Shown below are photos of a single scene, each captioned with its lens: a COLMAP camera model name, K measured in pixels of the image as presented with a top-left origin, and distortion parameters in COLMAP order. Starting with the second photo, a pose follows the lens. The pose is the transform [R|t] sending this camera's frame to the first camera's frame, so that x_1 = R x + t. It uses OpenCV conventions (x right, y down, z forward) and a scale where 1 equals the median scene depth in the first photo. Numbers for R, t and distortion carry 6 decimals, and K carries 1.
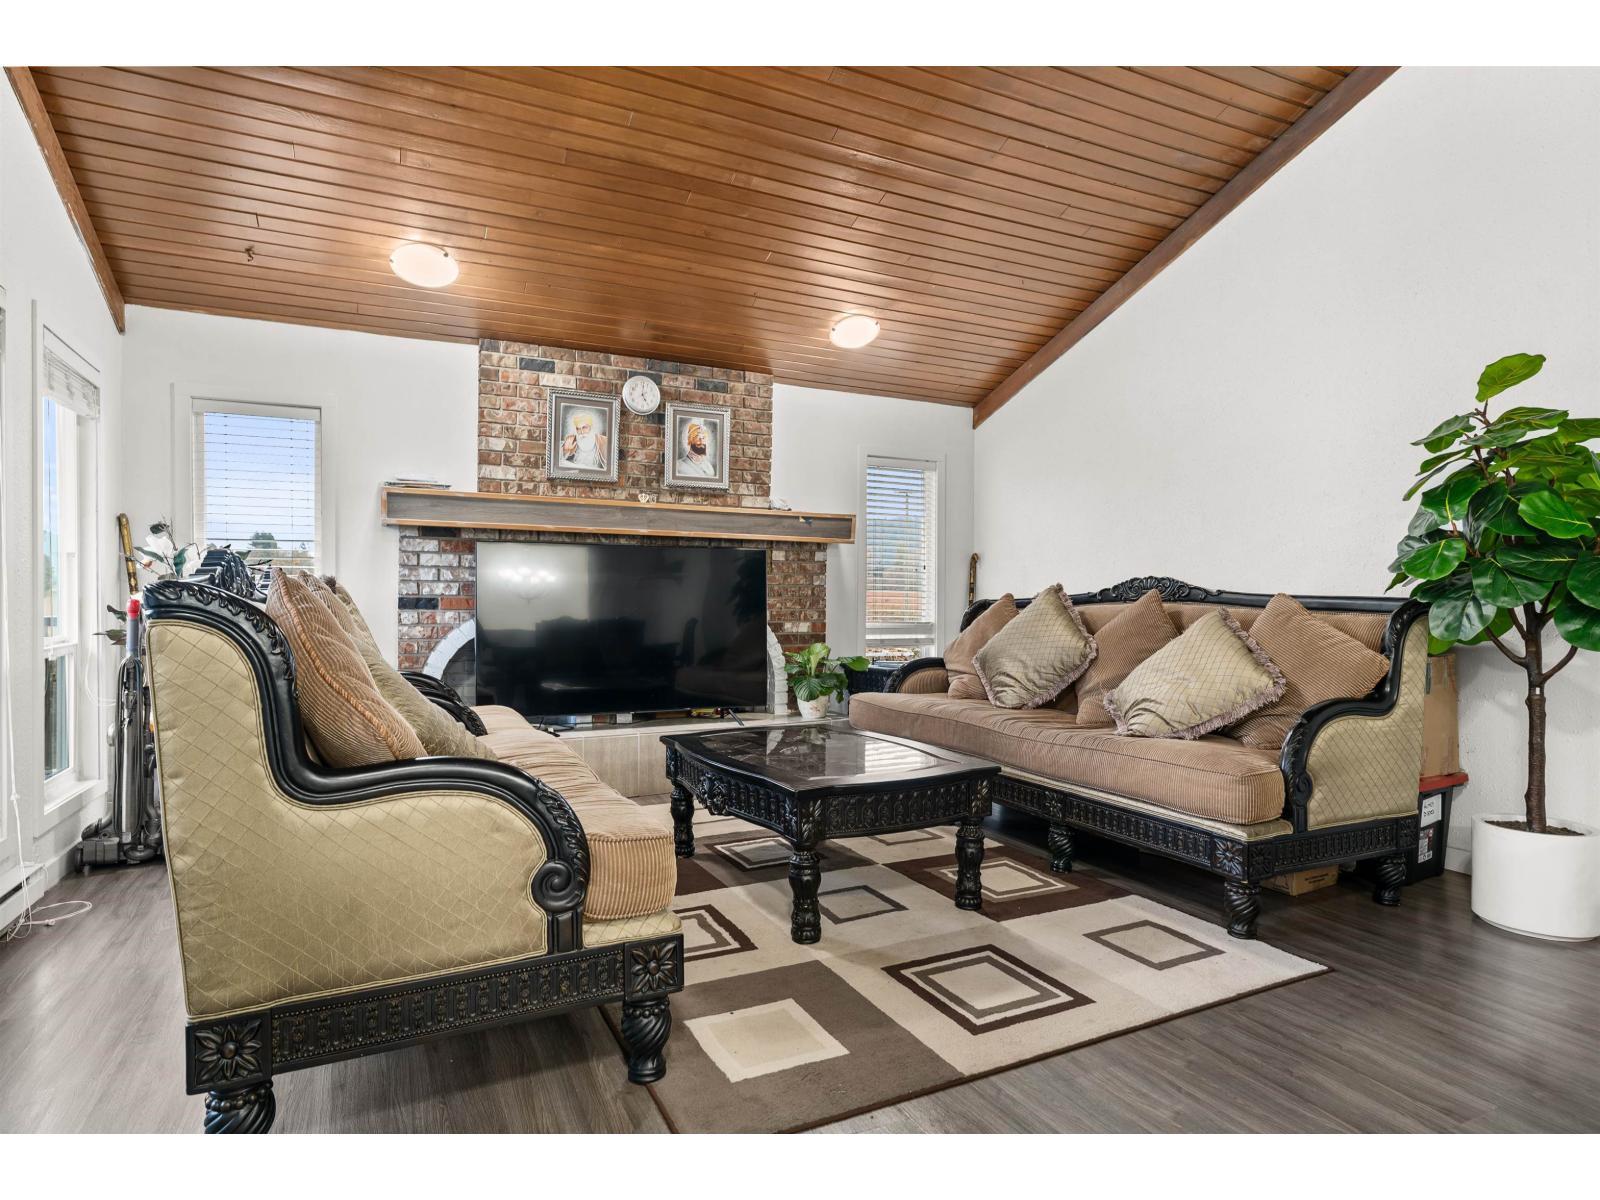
lens RADIAL K [[894.0, 0, 800.0], [0, 894.0, 600.0], [0, 0, 1]] dist [-0.001354, -0.001054]
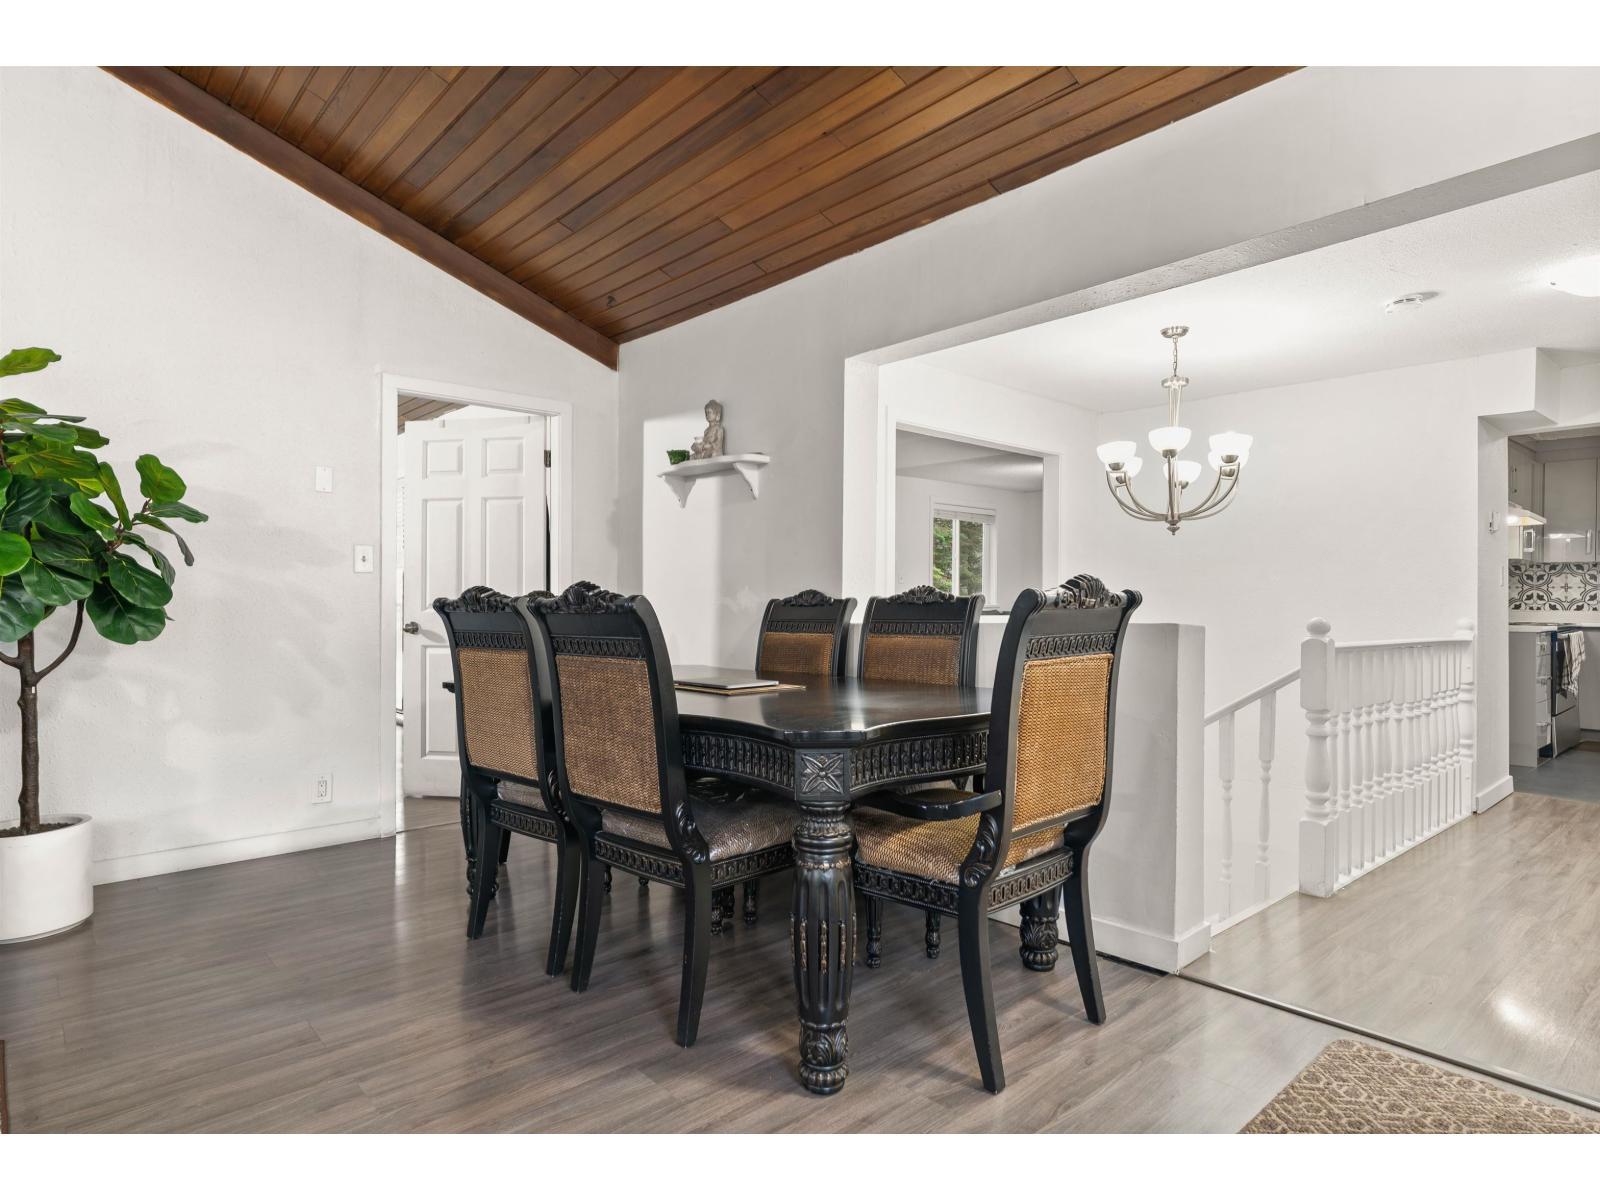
lens RADIAL K [[894.0, 0, 800.0], [0, 894.0, 600.0], [0, 0, 1]] dist [-0.001354, -0.001054]
pose [[-0.271917, -0.000441, 0.962321, -0.358957], [0.004346, 0.999989, 0.001686, 0.003730], [-0.962311, 0.004640, -0.271912, 0.449894]]
